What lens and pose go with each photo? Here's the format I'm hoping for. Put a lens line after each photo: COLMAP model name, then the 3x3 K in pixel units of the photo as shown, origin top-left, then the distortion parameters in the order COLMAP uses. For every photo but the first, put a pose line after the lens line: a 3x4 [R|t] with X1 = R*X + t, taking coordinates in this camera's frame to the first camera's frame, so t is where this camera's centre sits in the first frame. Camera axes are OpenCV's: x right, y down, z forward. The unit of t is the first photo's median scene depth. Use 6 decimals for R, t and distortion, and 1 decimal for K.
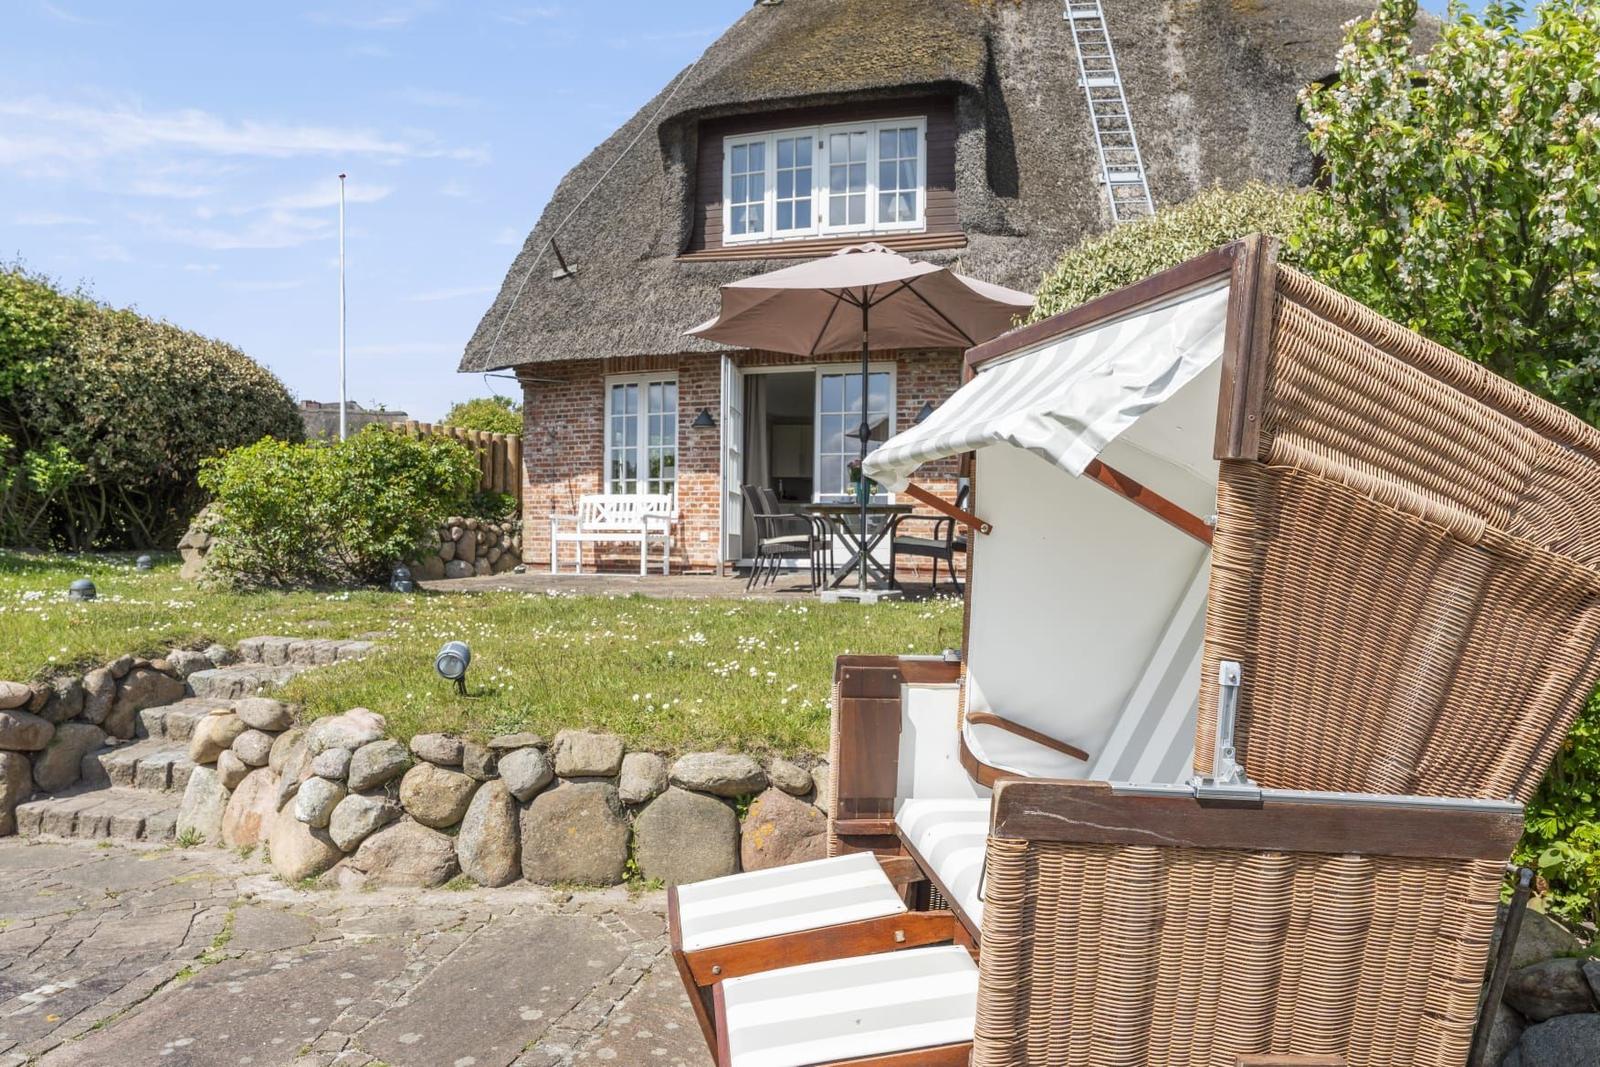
lens RADIAL K [[1053.7, 0, 800.0], [0, 1053.7, 533.5], [0, 0, 1]] dist [0.031910, -0.046013]
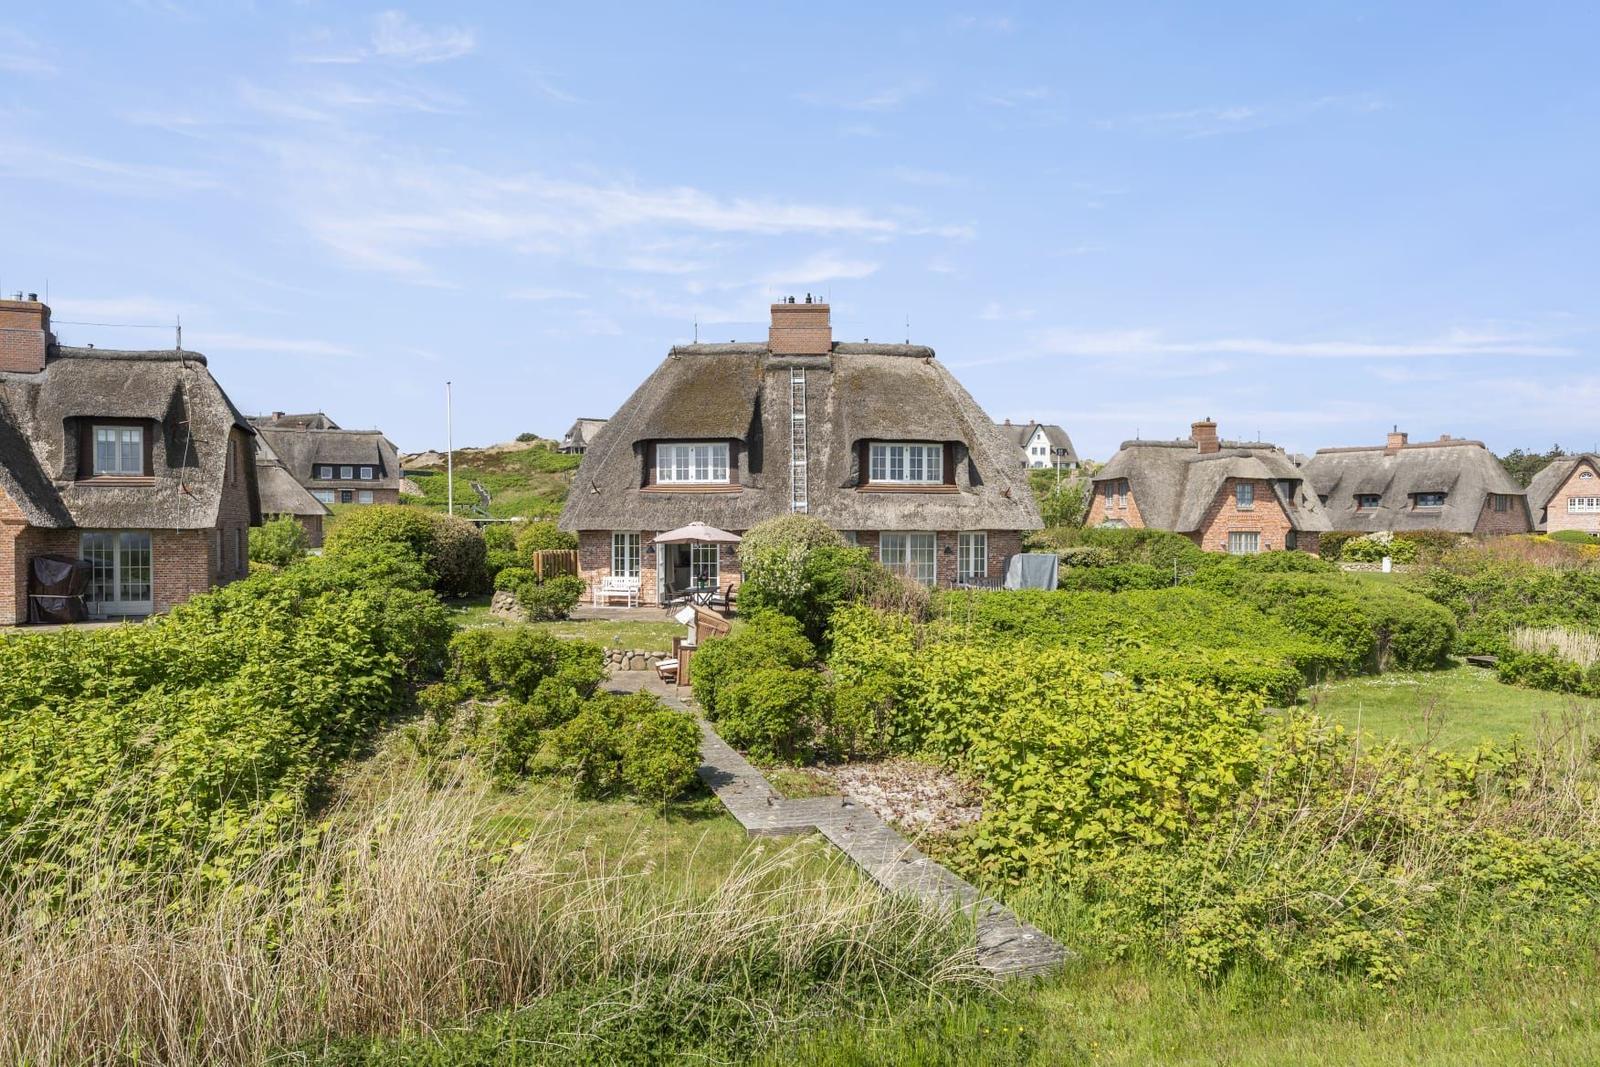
lens RADIAL K [[1053.7, 0, 800.0], [0, 1053.7, 533.5], [0, 0, 1]] dist [0.031910, -0.046013]
pose [[0.997774, -0.011484, 0.065694, 0.115385], [0.010098, 0.999720, 0.021390, -0.203533], [-0.065921, -0.020679, 0.997611, -1.729990]]
